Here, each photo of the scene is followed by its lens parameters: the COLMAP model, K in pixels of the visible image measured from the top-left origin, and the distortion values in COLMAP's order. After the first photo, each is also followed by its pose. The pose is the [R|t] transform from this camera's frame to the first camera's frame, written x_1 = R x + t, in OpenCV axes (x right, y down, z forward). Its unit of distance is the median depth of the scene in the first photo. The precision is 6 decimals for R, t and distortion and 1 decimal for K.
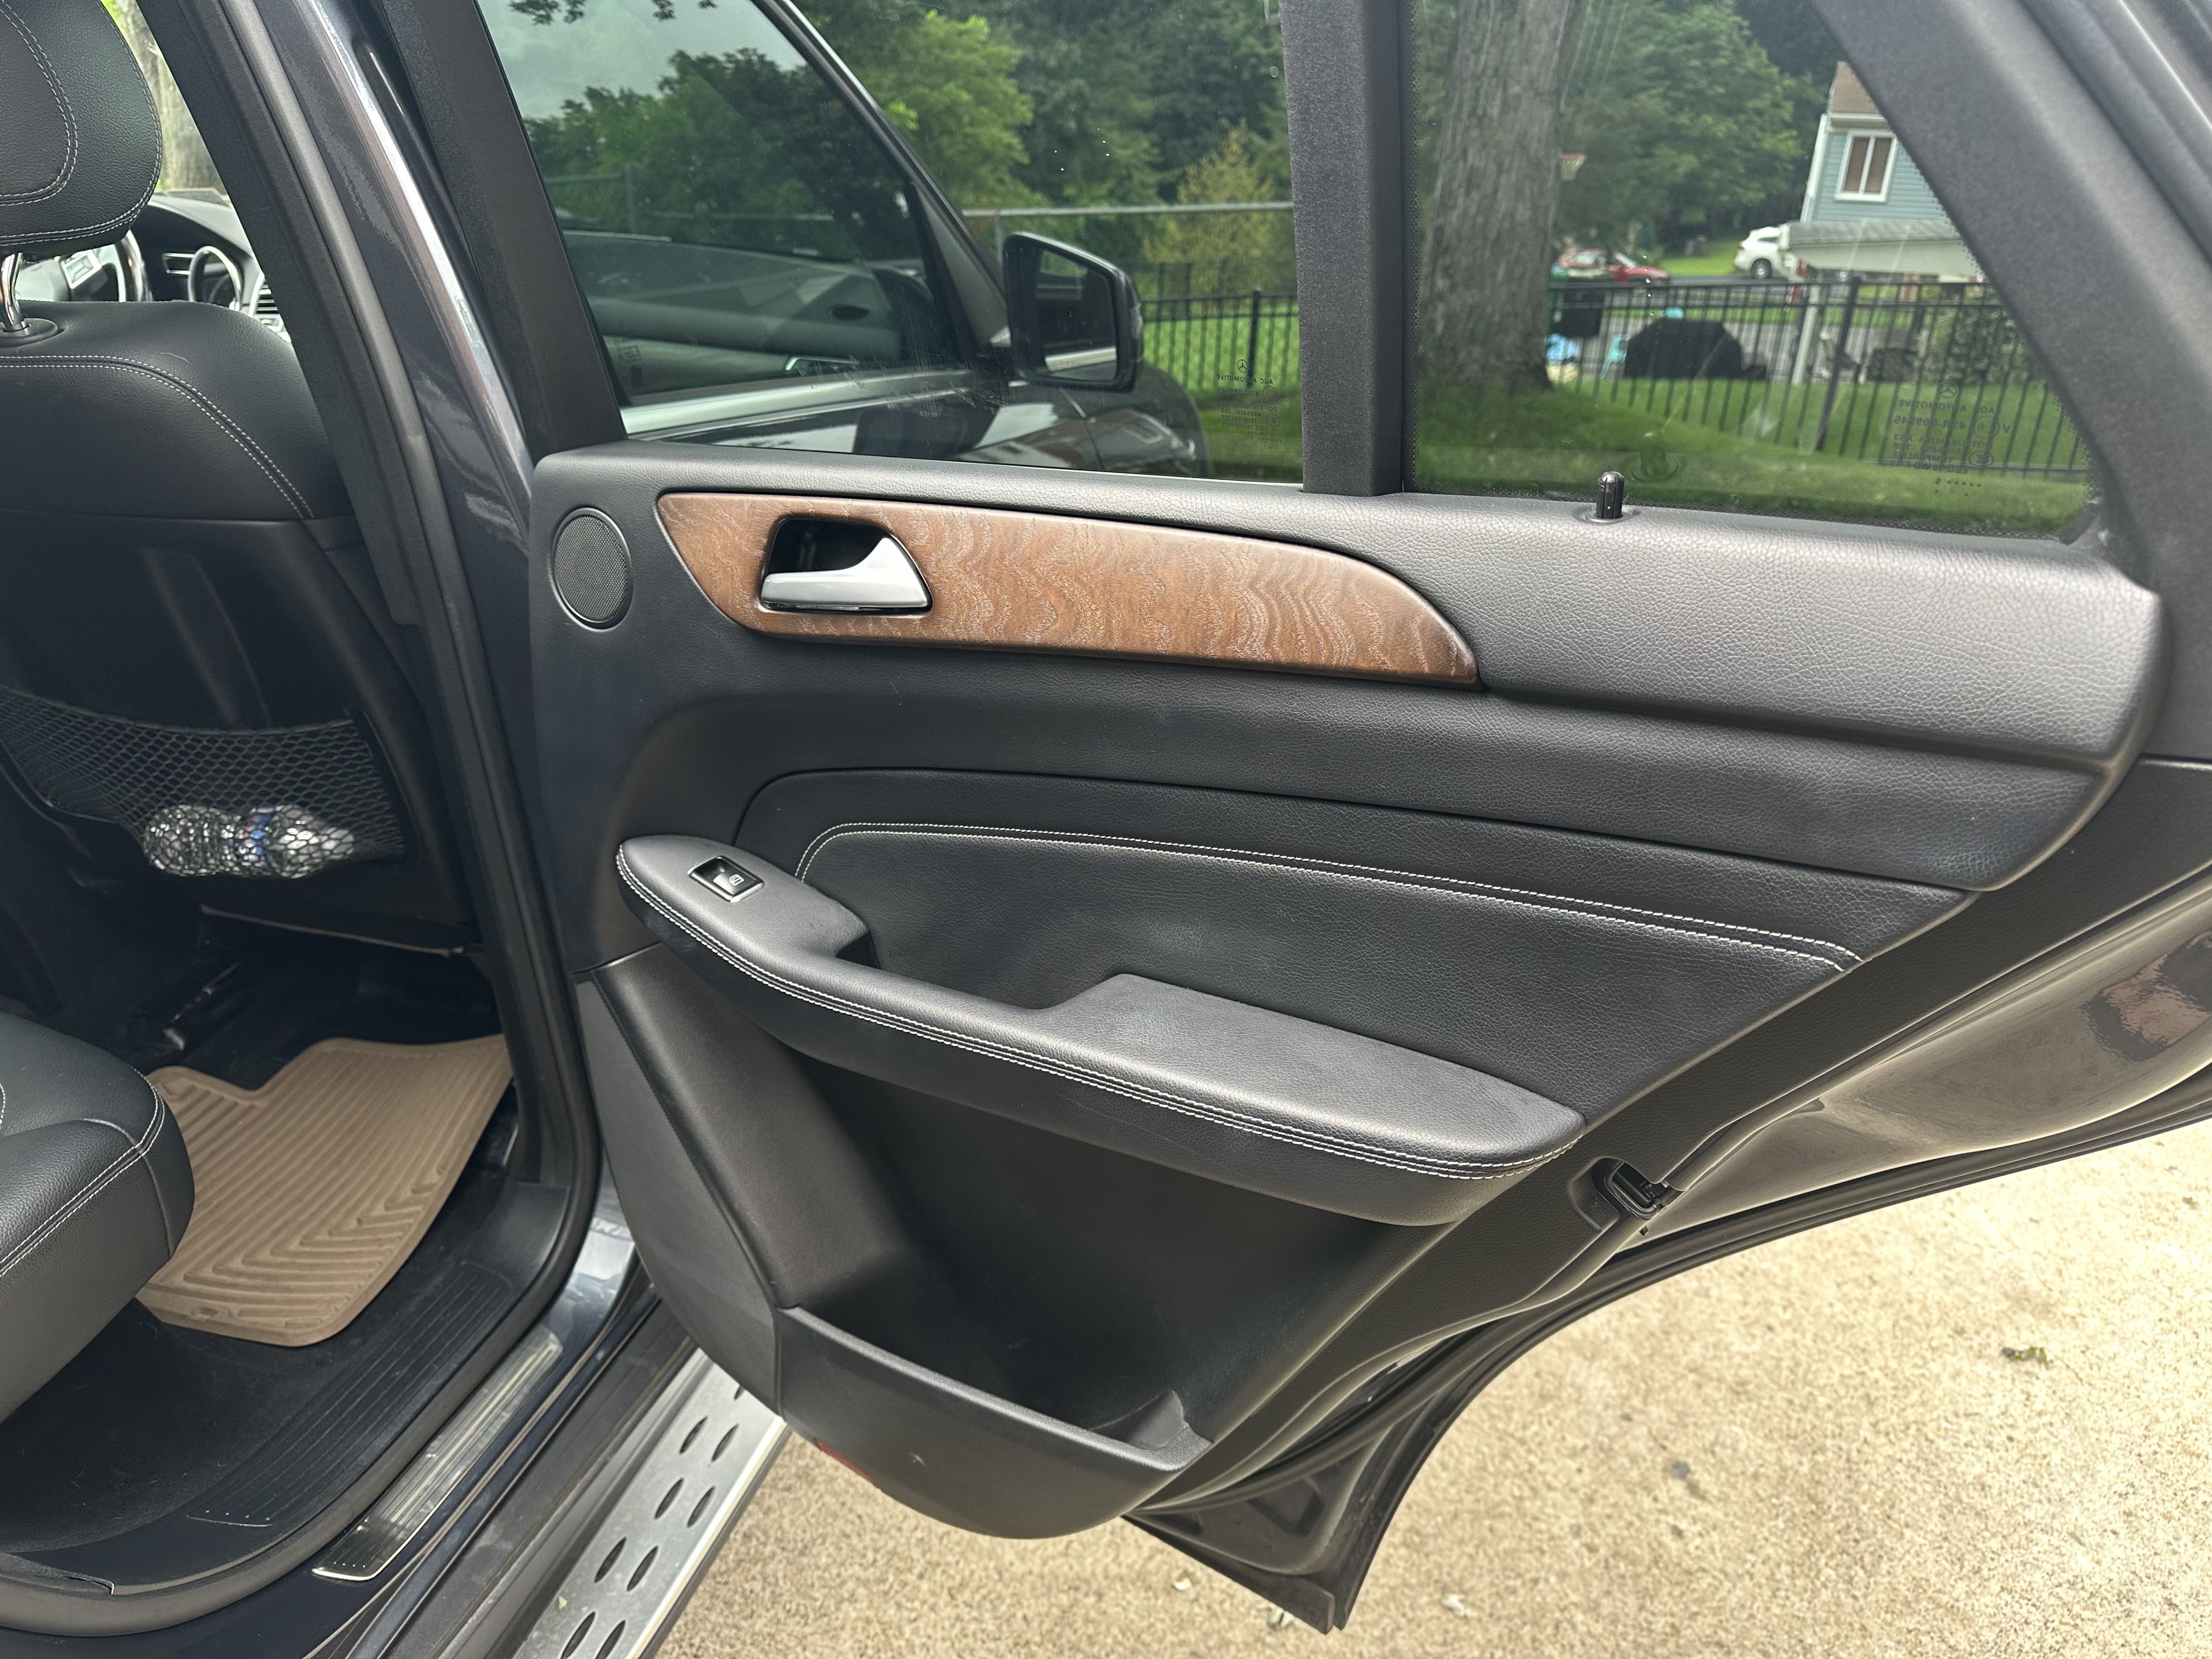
lens RADIAL K [[1577.7, 0, 1080.1], [0, 1577.7, 776.3], [0, 0, 1]] dist [0.032142, -0.037704]
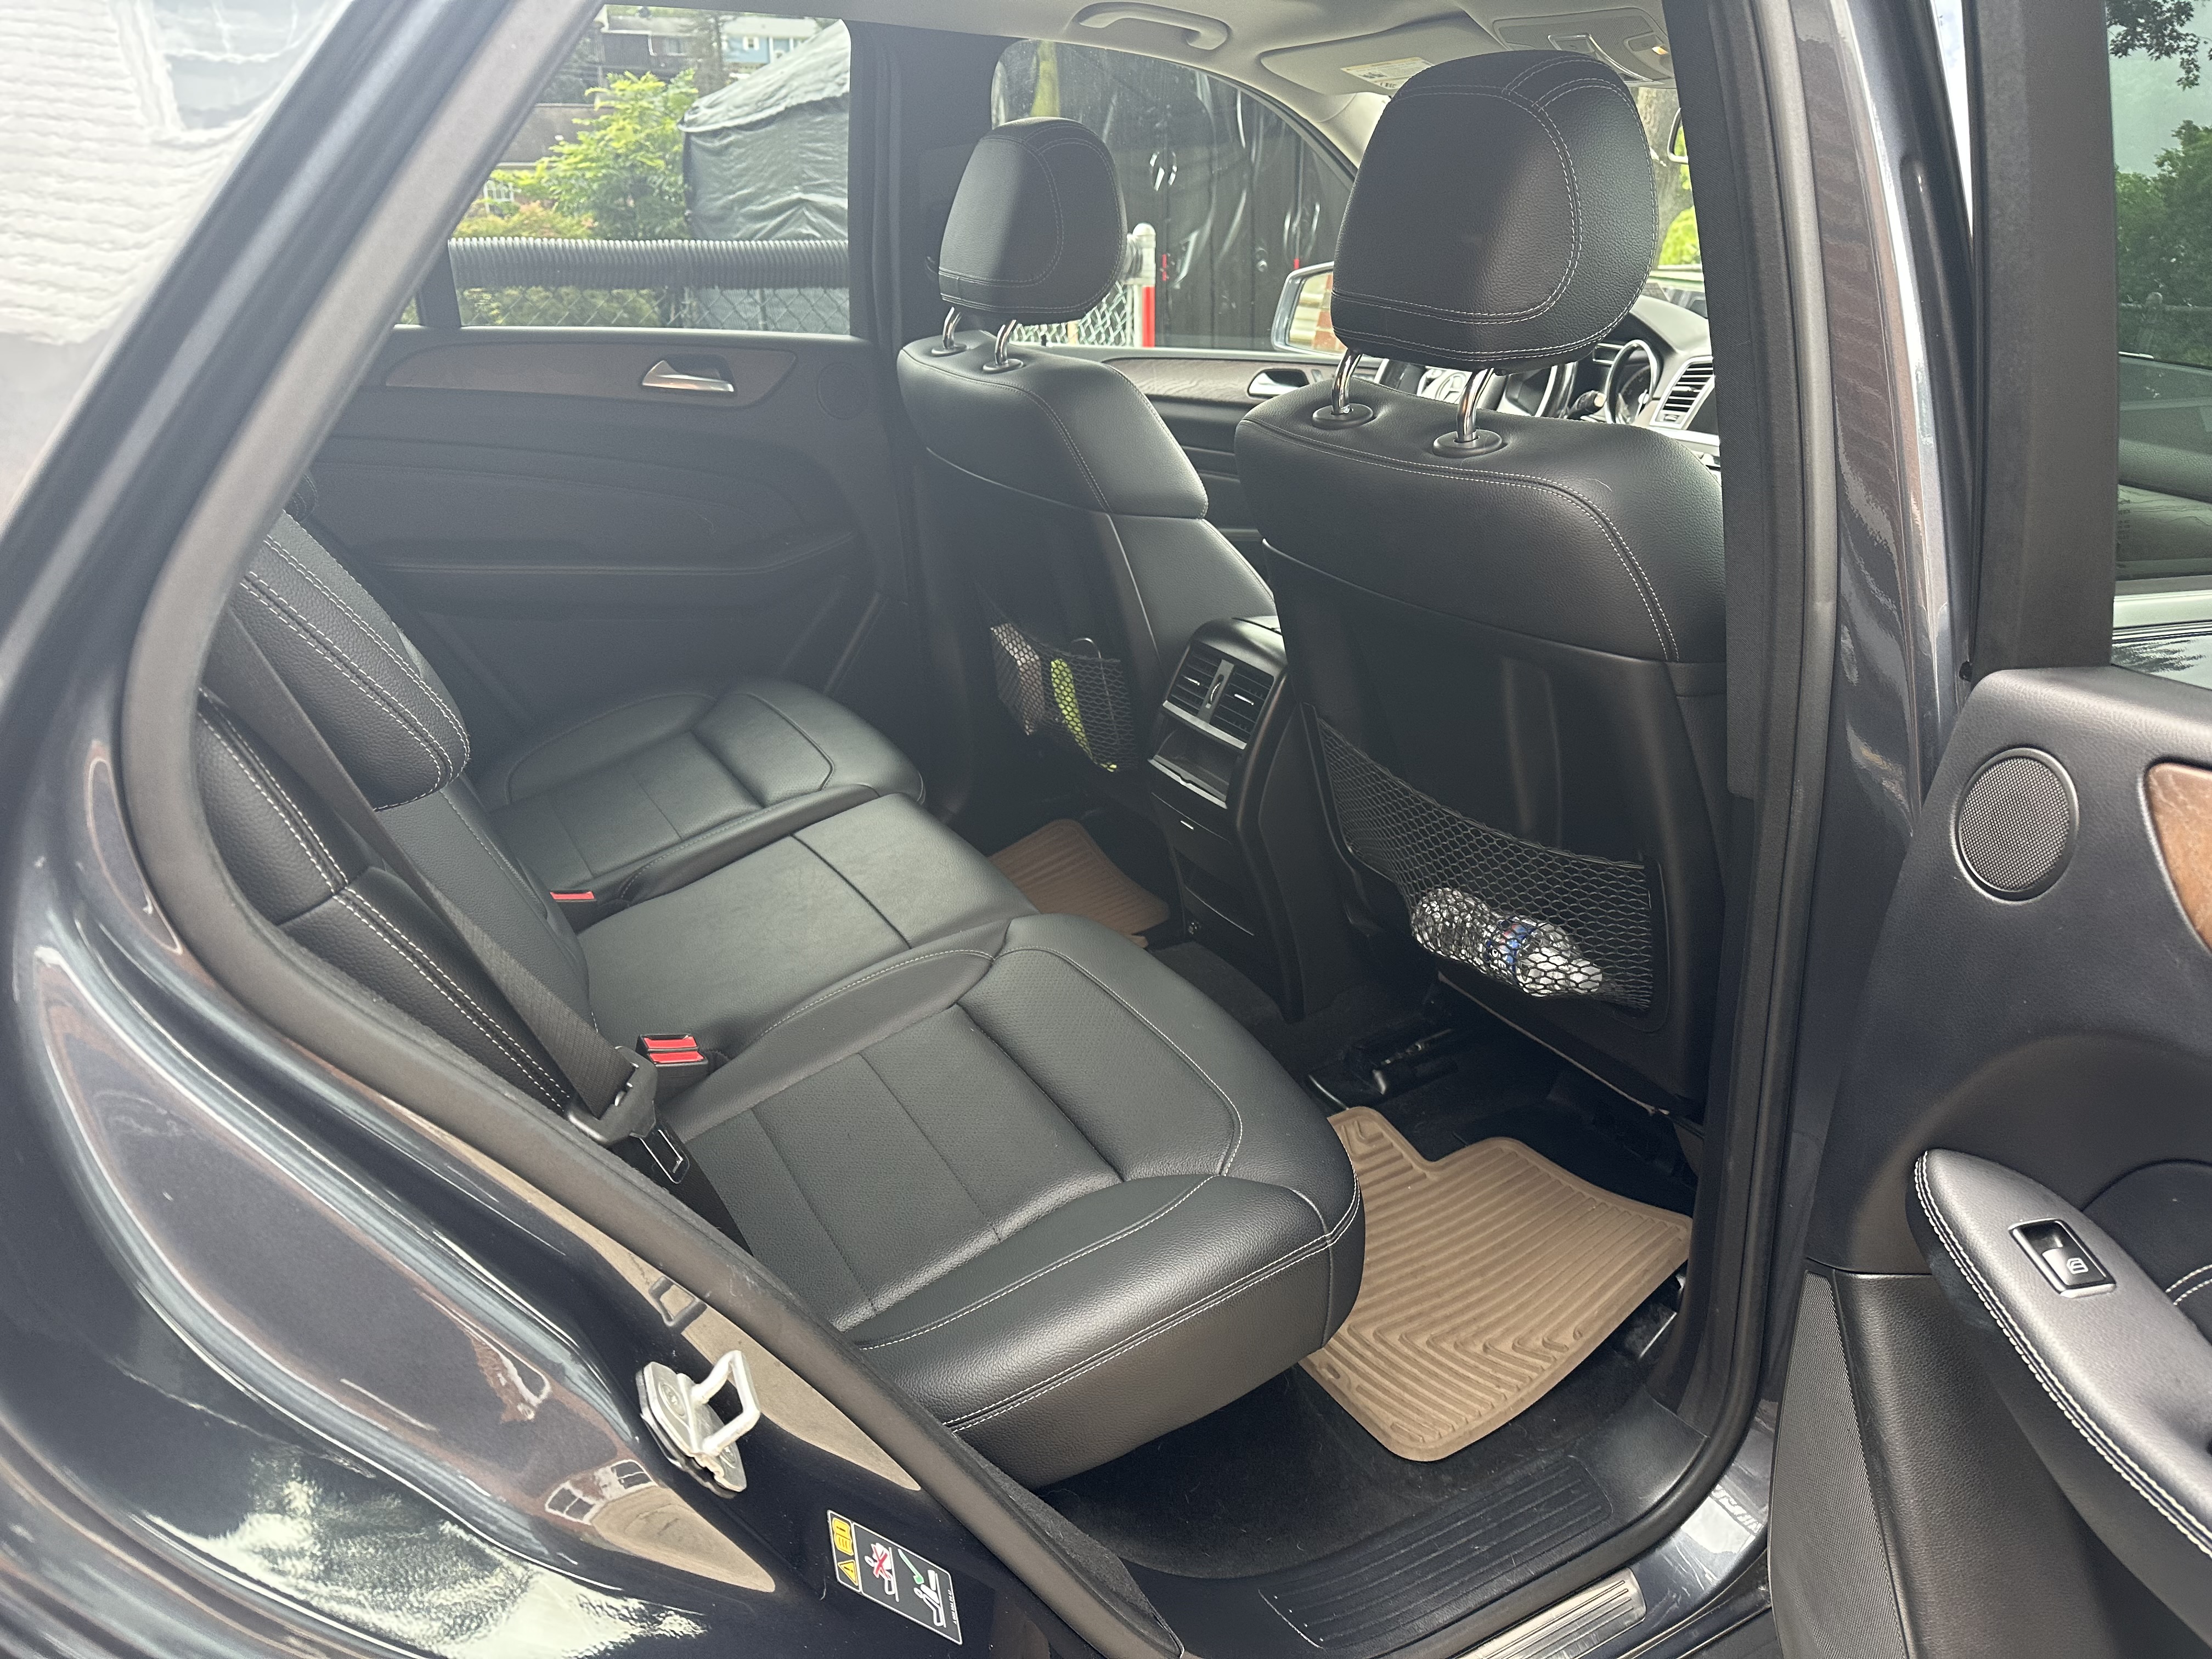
lens RADIAL K [[1577.7, 0, 1080.1], [0, 1577.7, 776.3], [0, 0, 1]] dist [0.032142, -0.037704]
pose [[0.703598, 0.255728, -0.662987, -0.086177], [-0.279723, 0.957346, 0.072410, -0.058190], [0.653226, 0.134505, 0.745120, 0.083867]]
